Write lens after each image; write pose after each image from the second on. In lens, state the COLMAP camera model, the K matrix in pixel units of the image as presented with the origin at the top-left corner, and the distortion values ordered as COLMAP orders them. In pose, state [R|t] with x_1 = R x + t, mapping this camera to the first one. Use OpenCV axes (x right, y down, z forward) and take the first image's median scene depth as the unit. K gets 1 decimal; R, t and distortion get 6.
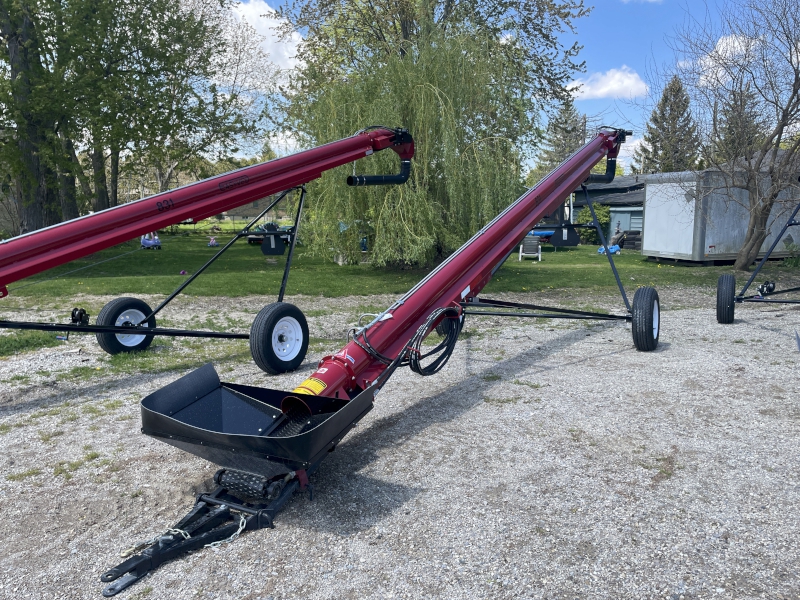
lens RADIAL K [[605.9, 0, 400.0], [0, 605.9, 300.0], [0, 0, 1]] dist [0.080583, -0.106267]
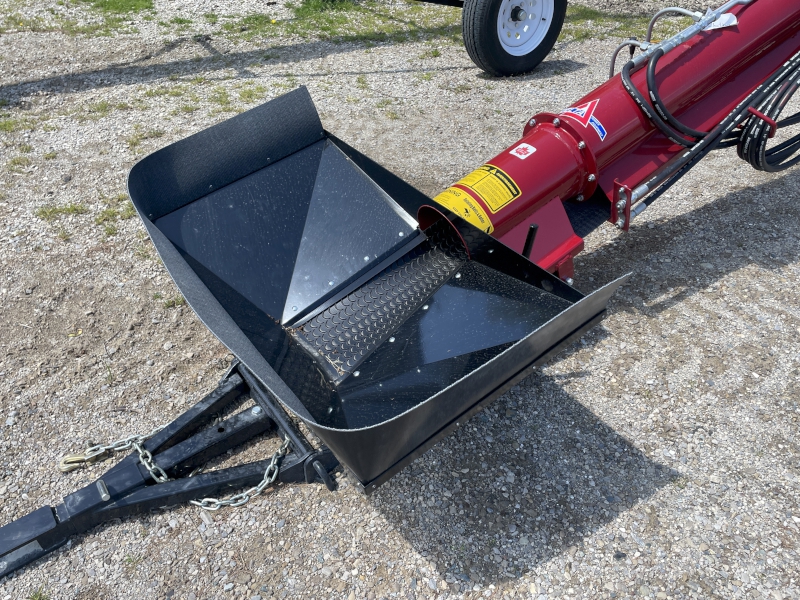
lens RADIAL K [[605.9, 0, 400.0], [0, 605.9, 300.0], [0, 0, 1]] dist [0.080583, -0.106267]
pose [[0.900887, 0.291769, -0.321362, -0.032357], [-0.082550, 0.842031, 0.533076, -0.019005], [0.426132, -0.453712, 0.782660, 0.527871]]
